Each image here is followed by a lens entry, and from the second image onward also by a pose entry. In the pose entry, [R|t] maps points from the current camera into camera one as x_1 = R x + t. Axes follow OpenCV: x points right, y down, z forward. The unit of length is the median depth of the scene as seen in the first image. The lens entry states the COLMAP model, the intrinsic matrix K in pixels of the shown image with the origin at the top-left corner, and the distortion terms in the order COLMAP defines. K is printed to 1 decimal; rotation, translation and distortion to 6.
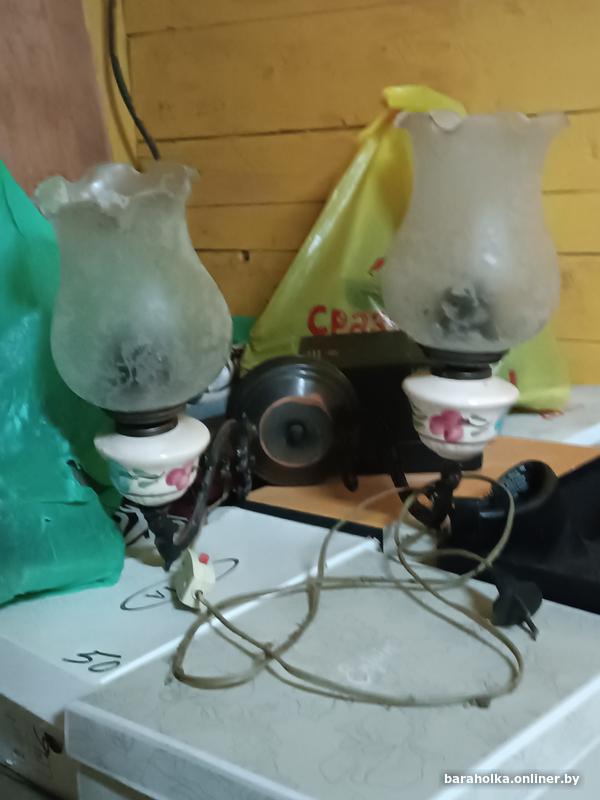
lens RADIAL K [[1191.2, 0, 300.0], [0, 1191.2, 400.0], [0, 0, 1]] dist [0.193735, -0.877653]
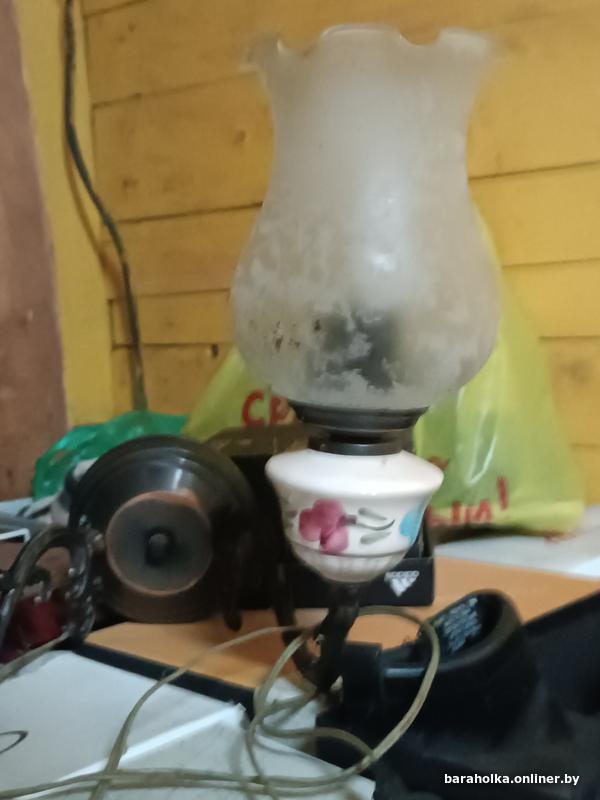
lens RADIAL K [[1191.2, 0, 300.0], [0, 1191.2, 400.0], [0, 0, 1]] dist [0.193735, -0.877653]
pose [[0.998169, 0.011431, -0.059390, 0.144311], [-0.018363, 0.992902, -0.117512, 0.028829], [0.057626, 0.118387, 0.991294, 0.354522]]
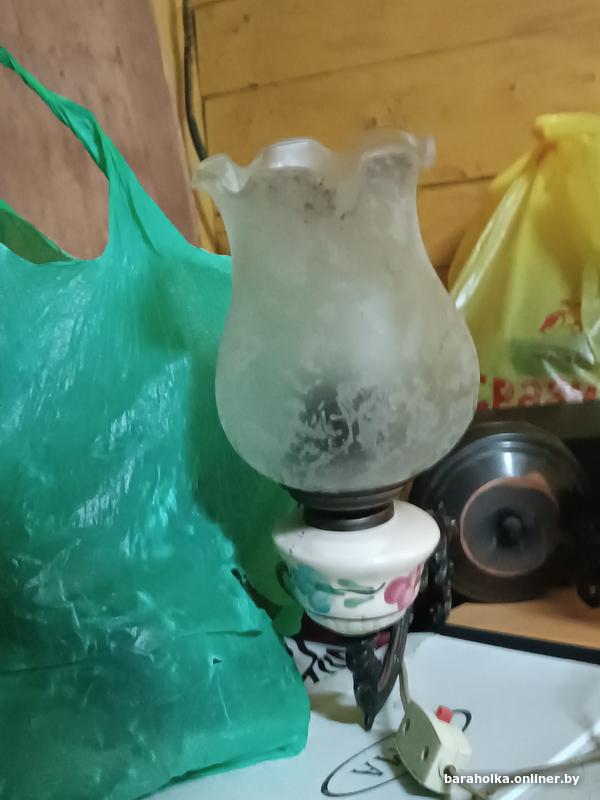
lens RADIAL K [[1191.2, 0, 300.0], [0, 1191.2, 400.0], [0, 0, 1]] dist [0.193735, -0.877653]
pose [[0.999491, -0.027794, -0.015667, -0.141752], [0.026118, 0.994785, -0.098593, 0.022181], [0.018325, 0.098134, 0.995005, 0.309432]]
